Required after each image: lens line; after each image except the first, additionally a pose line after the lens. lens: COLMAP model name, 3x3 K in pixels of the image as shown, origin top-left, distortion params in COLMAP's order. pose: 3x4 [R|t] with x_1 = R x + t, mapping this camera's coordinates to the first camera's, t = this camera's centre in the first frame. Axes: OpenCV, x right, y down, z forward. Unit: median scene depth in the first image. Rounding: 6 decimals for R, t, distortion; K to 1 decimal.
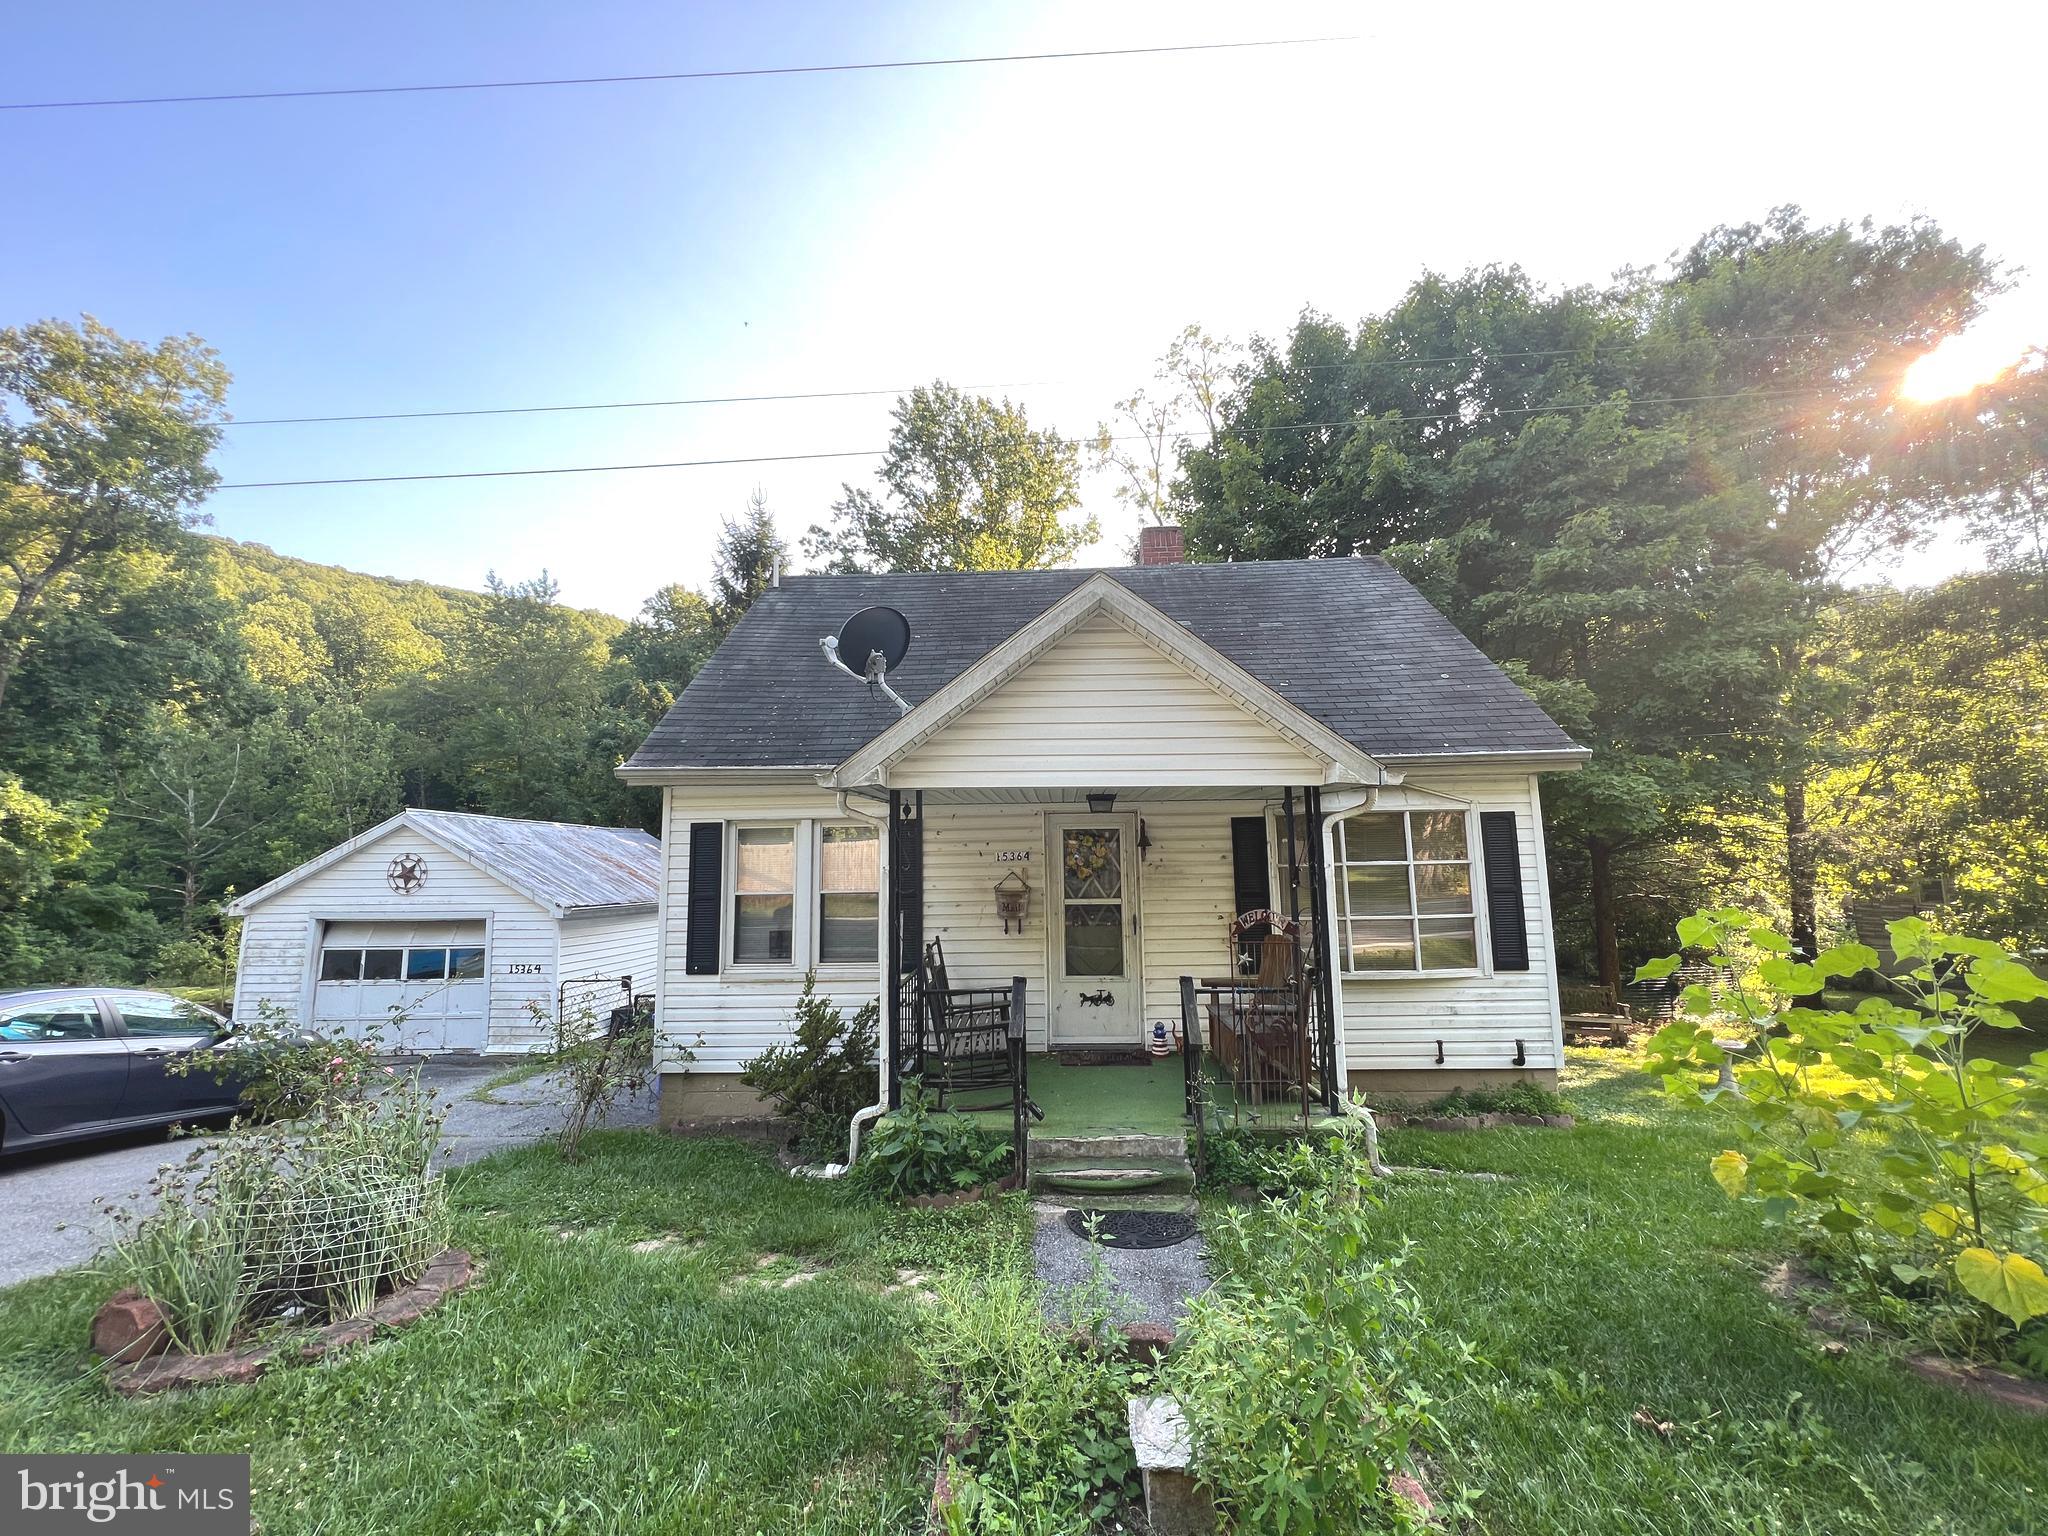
lens RADIAL K [[819.8, 0, 1021.3], [0, 819.8, 764.5], [0, 0, 1]] dist [-0.001194, 0.000192]
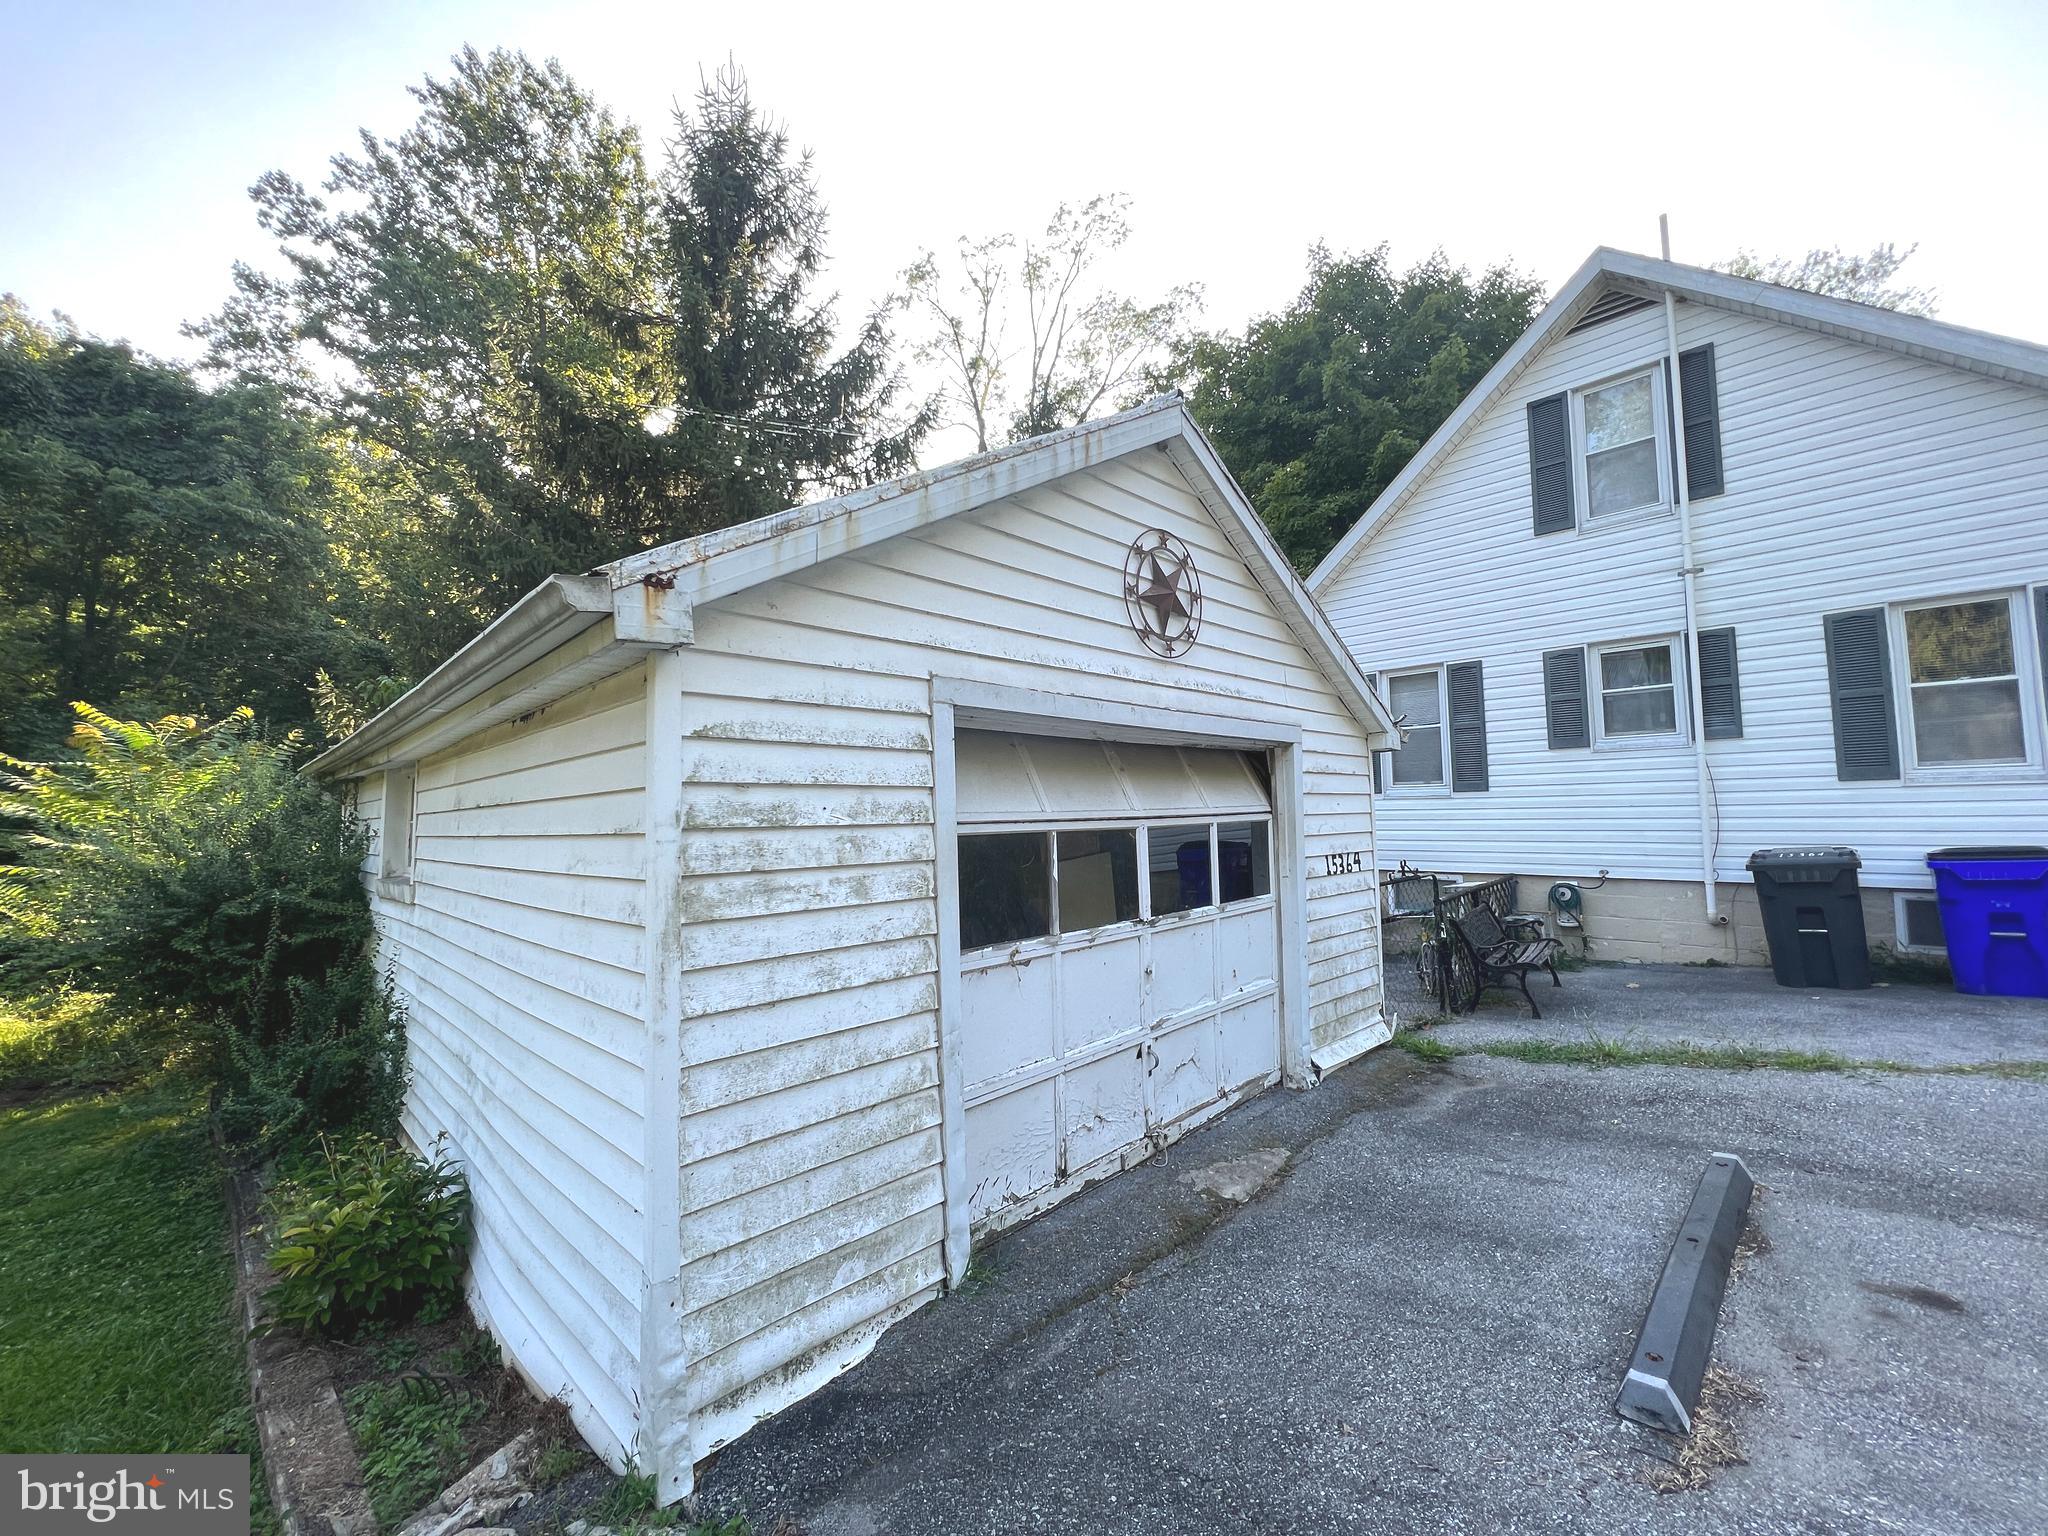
lens RADIAL K [[819.8, 0, 1021.3], [0, 819.8, 764.5], [0, 0, 1]] dist [-0.001194, 0.000192]
pose [[0.683731, 0.041074, 0.728577, -1.025527], [-0.074908, 0.997091, 0.014086, 0.201104], [-0.725879, -0.064207, 0.684819, 0.818904]]
